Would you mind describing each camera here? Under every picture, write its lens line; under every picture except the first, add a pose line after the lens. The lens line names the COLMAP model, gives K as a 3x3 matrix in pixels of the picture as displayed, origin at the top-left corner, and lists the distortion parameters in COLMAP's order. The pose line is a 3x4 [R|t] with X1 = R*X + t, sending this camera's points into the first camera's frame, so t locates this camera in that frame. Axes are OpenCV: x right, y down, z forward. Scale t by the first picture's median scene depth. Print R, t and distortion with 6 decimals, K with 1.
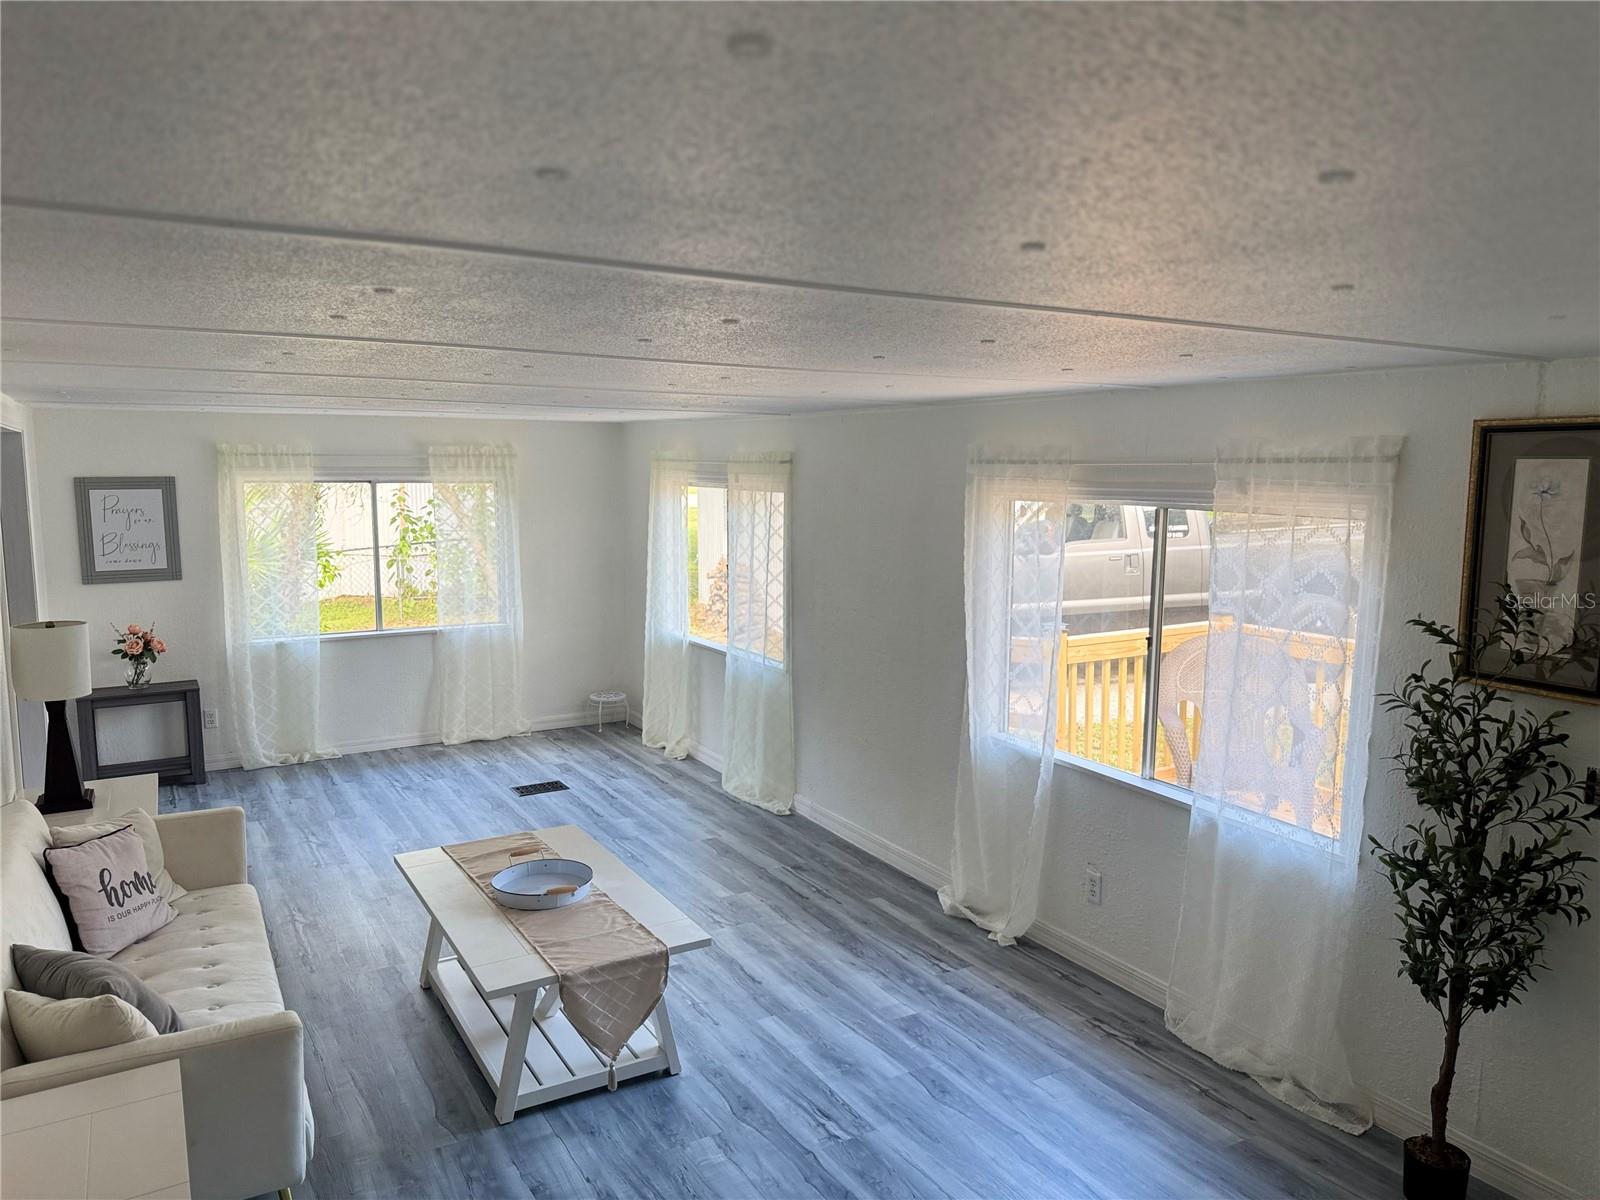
lens RADIAL K [[1120.3, 0, 800.0], [0, 1120.3, 600.0], [0, 0, 1]] dist [0.089244, -0.156357]
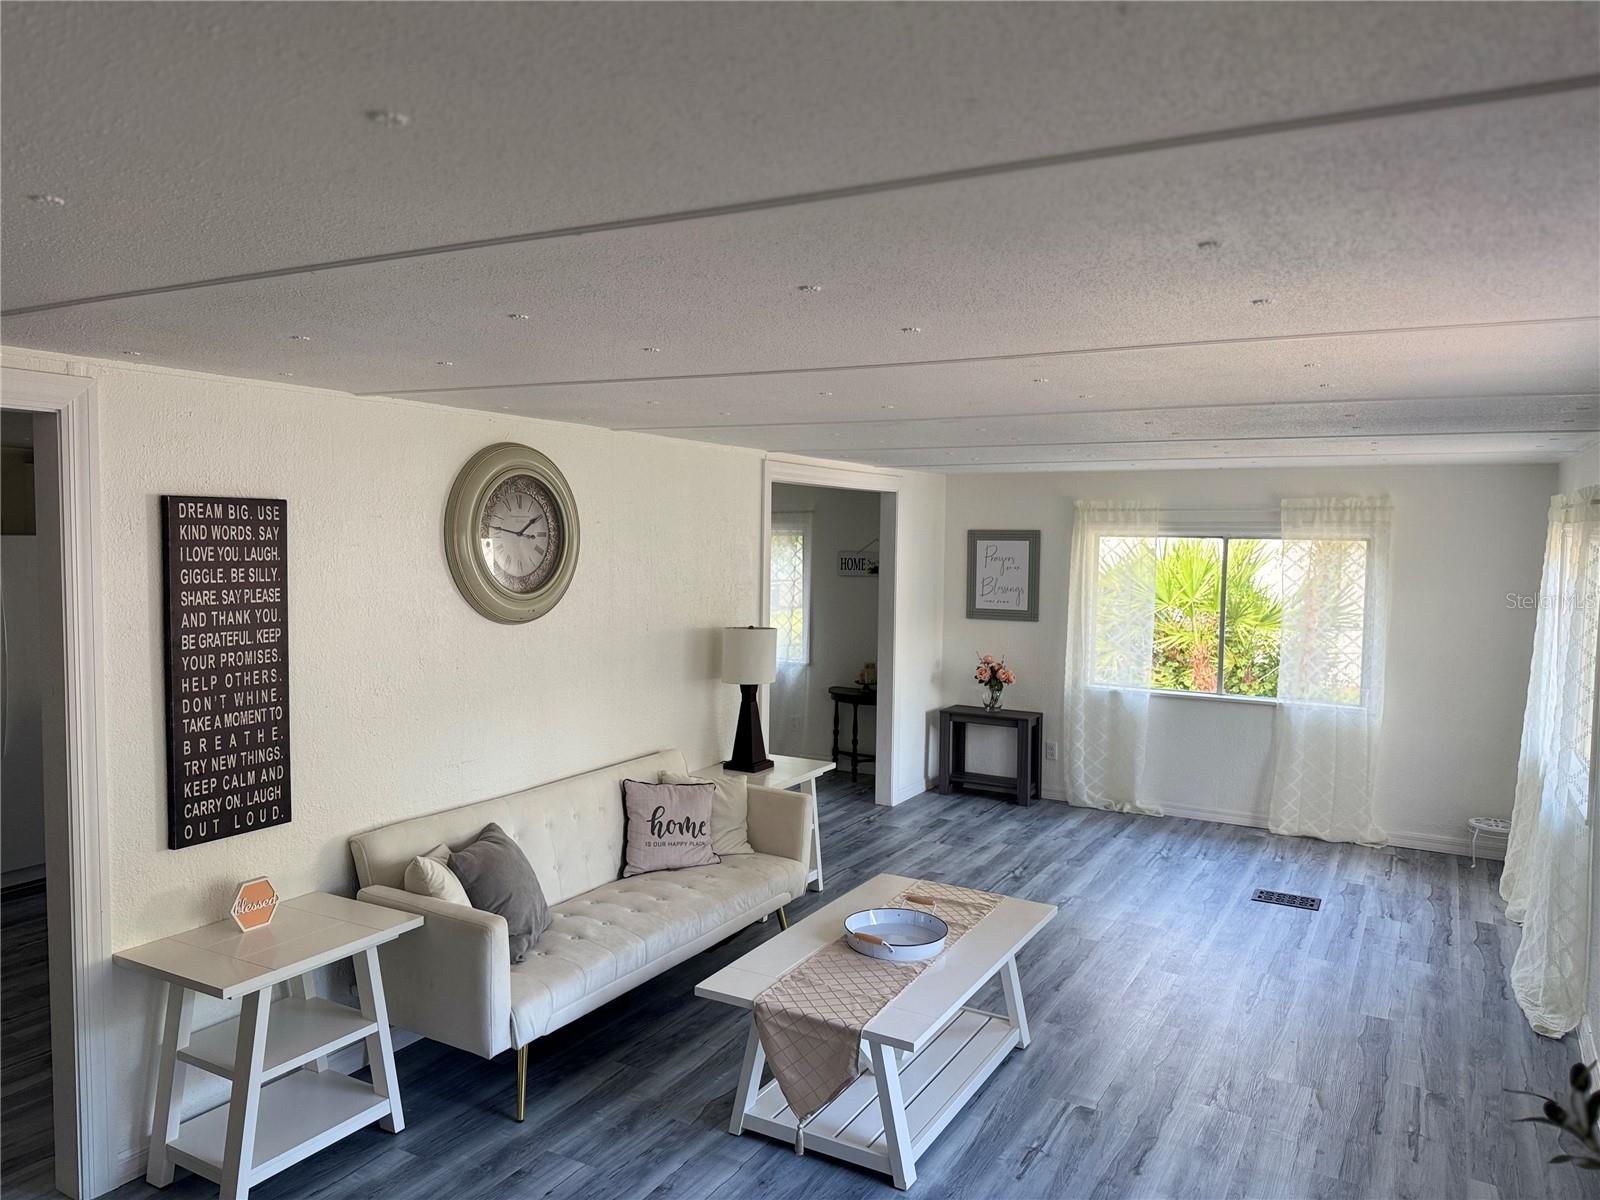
lens RADIAL K [[1128.2, 0, 800.0], [0, 1128.2, 600.0], [0, 0, 1]] dist [0.086367, -0.110655]
pose [[0.494616, 0.054436, -0.867405, 0.404936], [-0.117566, 0.993054, -0.004717, -0.008420], [0.861123, 0.104310, 0.497580, 0.317300]]
